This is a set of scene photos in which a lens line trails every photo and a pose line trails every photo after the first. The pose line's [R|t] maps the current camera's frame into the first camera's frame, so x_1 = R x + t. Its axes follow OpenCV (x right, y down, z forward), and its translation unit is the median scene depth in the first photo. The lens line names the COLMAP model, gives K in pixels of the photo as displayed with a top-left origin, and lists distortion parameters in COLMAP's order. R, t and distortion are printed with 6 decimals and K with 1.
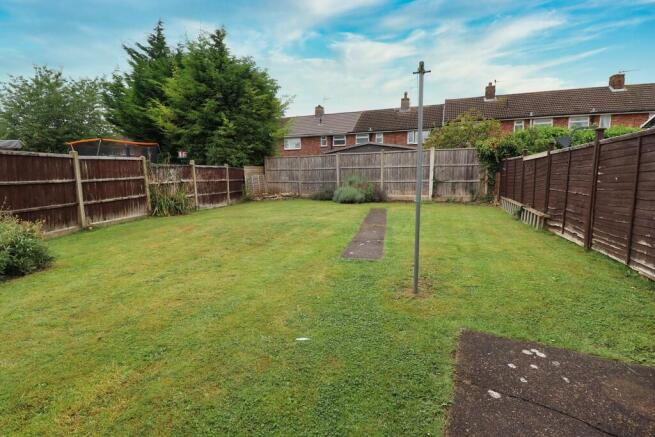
lens RADIAL K [[307.3, 0, 329.3], [0, 307.3, 217.7], [0, 0, 1]] dist [0.001762, -0.005984]
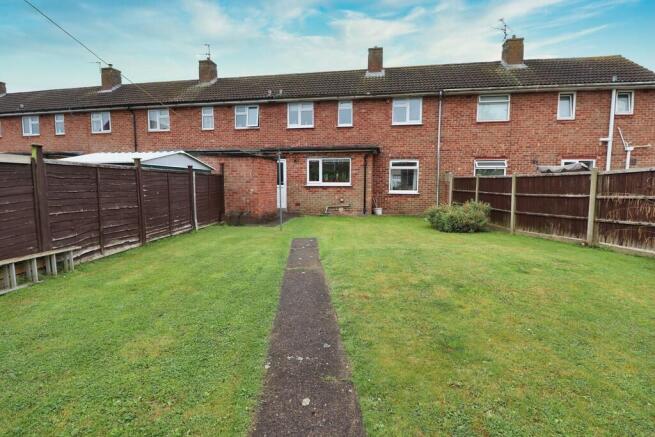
lens RADIAL K [[307.3, 0, 329.1], [0, 307.3, 216.3], [0, 0, 1]] dist [0.001762, -0.005984]
pose [[-0.961742, 0.027306, -0.272593, 0.145233], [-0.036524, 0.973358, 0.226364, -0.128448], [0.271512, 0.227660, -0.935122, 0.874226]]
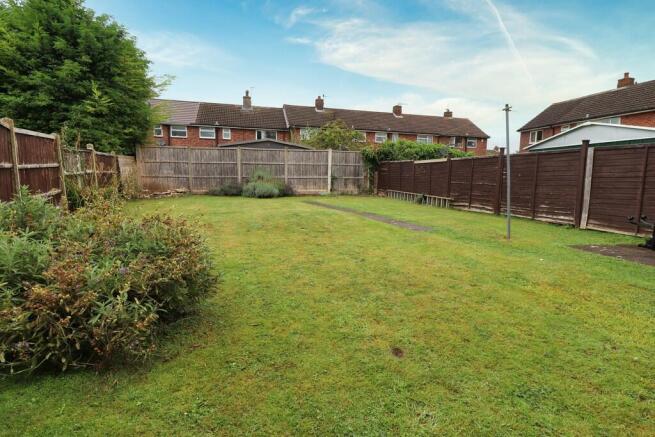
lens RADIAL K [[307.3, 0, 330.2], [0, 307.3, 219.5], [0, 0, 1]] dist [0.001762, -0.005984]
pose [[0.800766, -0.066454, 0.595279, -0.355860], [0.059741, 0.997732, 0.031018, 0.005702], [-0.595990, 0.010724, 0.802920, 0.049254]]
